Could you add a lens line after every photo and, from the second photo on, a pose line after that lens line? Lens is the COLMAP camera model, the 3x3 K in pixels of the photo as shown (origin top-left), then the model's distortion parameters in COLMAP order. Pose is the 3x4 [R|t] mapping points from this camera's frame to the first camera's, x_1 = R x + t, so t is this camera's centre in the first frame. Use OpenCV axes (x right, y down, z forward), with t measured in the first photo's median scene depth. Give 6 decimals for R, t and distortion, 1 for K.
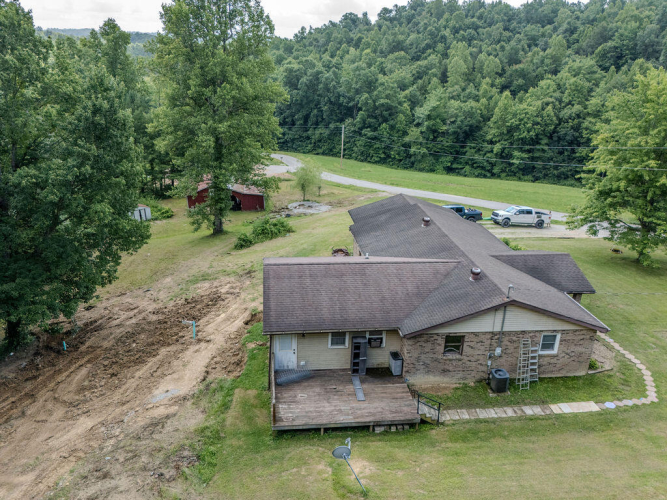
lens RADIAL K [[491.8, 0, 329.8], [0, 491.8, 255.5], [0, 0, 1]] dist [0.071614, -0.061830]
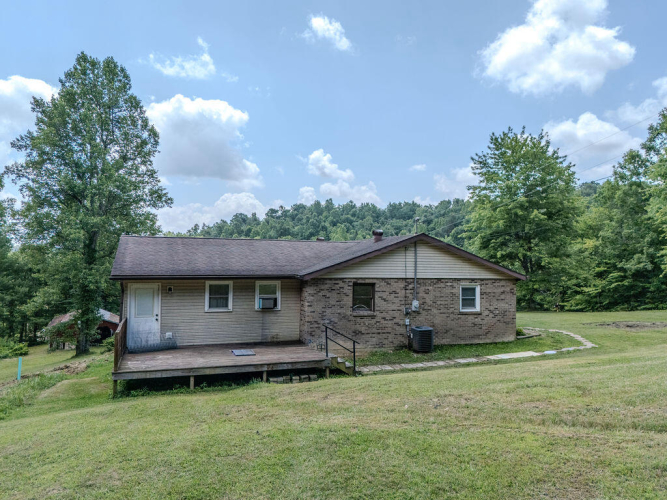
lens RADIAL K [[491.8, 0, 330.0], [0, 491.8, 244.1], [0, 0, 1]] dist [0.071614, -0.061830]
pose [[0.976399, -0.006088, 0.215887, 0.020756], [0.088154, 0.923777, -0.372647, 0.391516], [-0.197163, 0.382883, 0.902511, 0.238621]]
